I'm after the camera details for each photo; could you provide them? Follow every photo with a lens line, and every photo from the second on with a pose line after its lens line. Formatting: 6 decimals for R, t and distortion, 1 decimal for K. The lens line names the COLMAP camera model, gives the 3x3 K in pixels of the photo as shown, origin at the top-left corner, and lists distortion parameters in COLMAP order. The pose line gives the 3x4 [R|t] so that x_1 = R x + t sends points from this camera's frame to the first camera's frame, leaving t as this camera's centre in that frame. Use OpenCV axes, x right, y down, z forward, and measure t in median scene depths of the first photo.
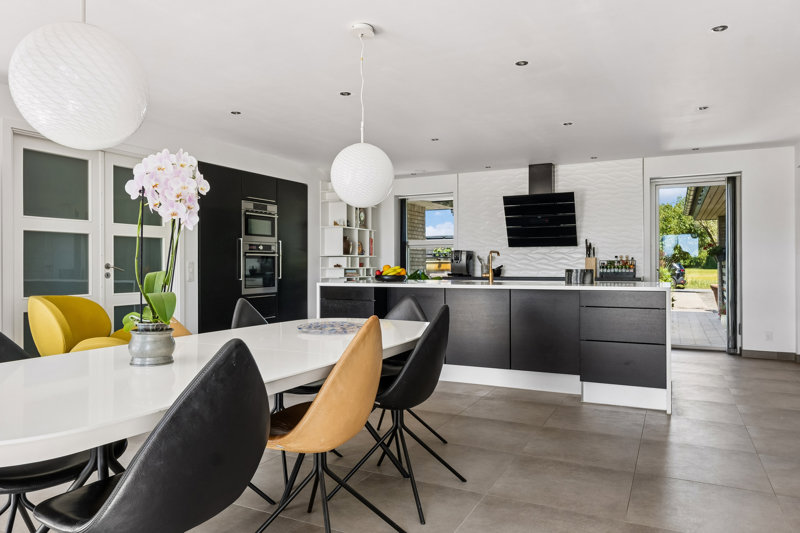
lens RADIAL K [[534.2, 0, 400.0], [0, 534.2, 266.5], [0, 0, 1]] dist [0.002172, 0.000606]
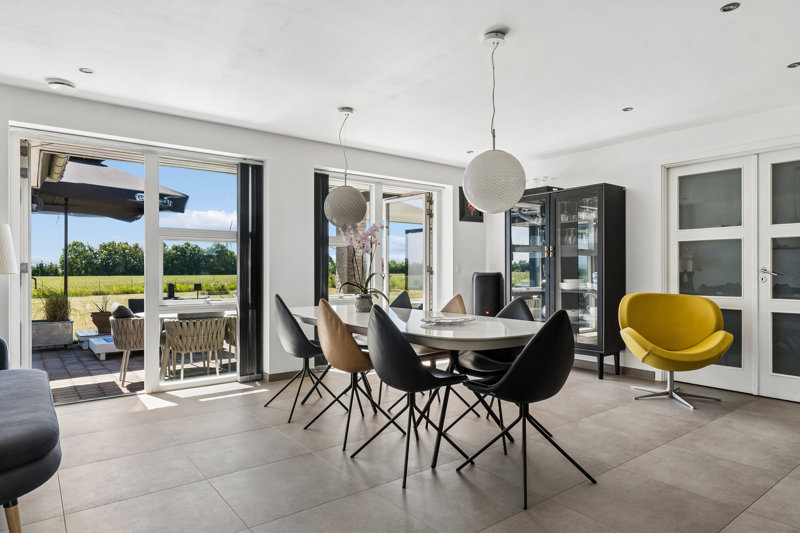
lens RADIAL K [[494.0, 0, 400.0], [0, 494.0, 266.5], [0, 0, 1]] dist [0.004697, 0.001080]
pose [[-0.437872, -0.003161, -0.899032, 0.387375], [0.003543, 0.999980, -0.005241, -0.003478], [0.899030, -0.005480, -0.437852, 0.559376]]
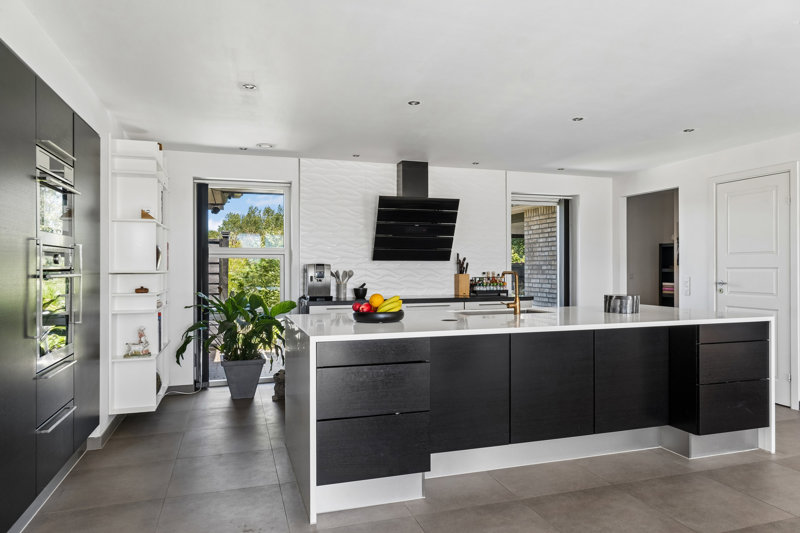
lens RADIAL K [[531.0, 0, 400.0], [0, 531.0, 266.5], [0, 0, 1]] dist [0.001936, 0.000143]
pose [[0.711116, 0.003087, 0.703068, -0.351966], [0.000088, 0.999990, -0.004481, -0.026110], [-0.703074, 0.003249, 0.711109, 0.453116]]
